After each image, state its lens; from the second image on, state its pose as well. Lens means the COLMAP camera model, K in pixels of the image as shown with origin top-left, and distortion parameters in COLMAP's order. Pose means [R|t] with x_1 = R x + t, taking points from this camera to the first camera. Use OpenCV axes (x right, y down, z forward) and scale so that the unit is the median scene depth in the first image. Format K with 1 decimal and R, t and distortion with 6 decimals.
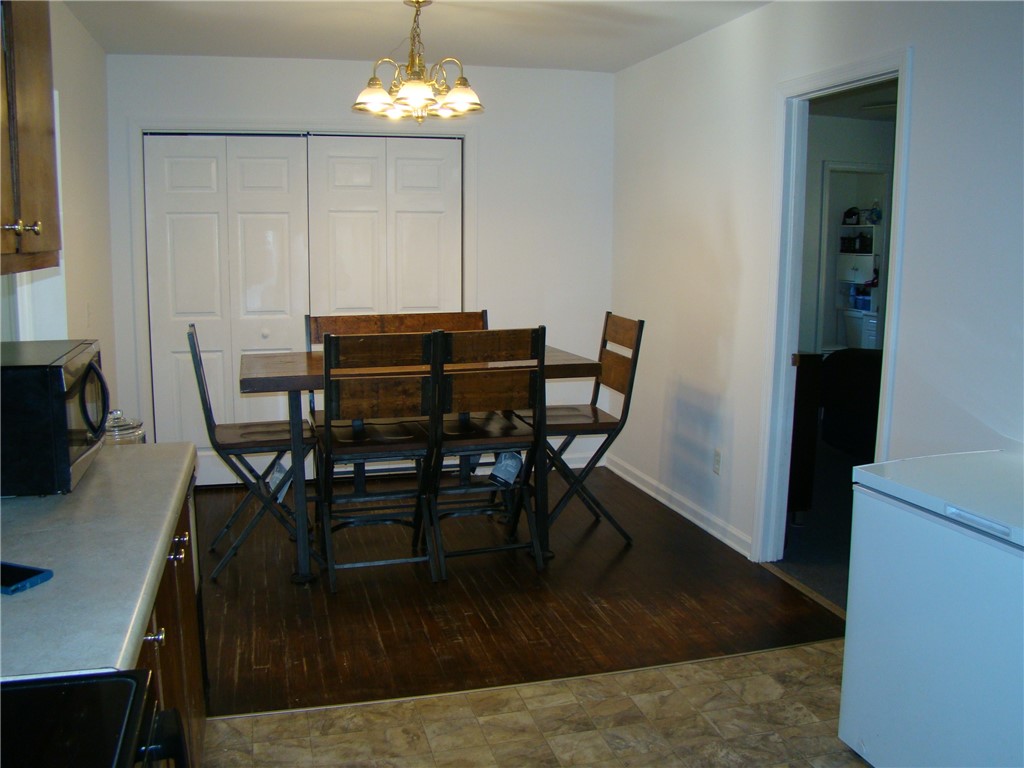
lens RADIAL K [[951.9, 0, 508.2], [0, 951.9, 387.4], [0, 0, 1]] dist [-0.175710, 0.117524]
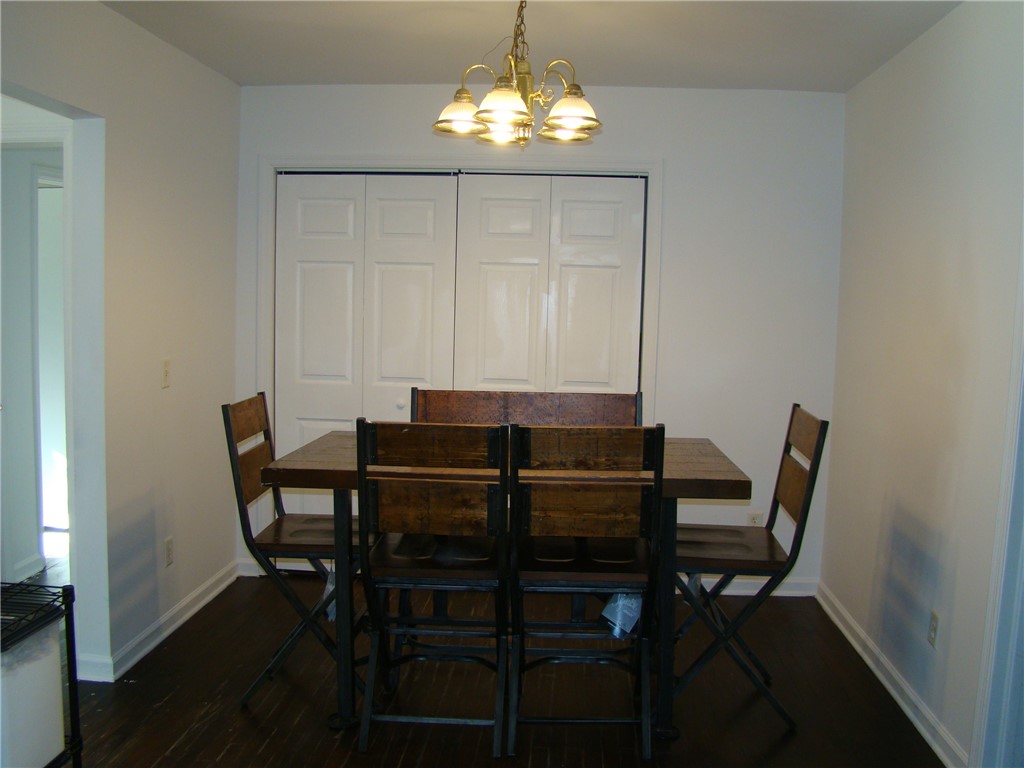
lens RADIAL K [[951.9, 0, 508.2], [0, 951.9, 387.4], [0, 0, 1]] dist [-0.175710, 0.117524]
pose [[0.945353, 0.050306, -0.322145, 0.140801], [-0.070320, 0.996231, -0.050787, -0.044120], [0.318375, 0.070665, 0.945327, 0.267076]]
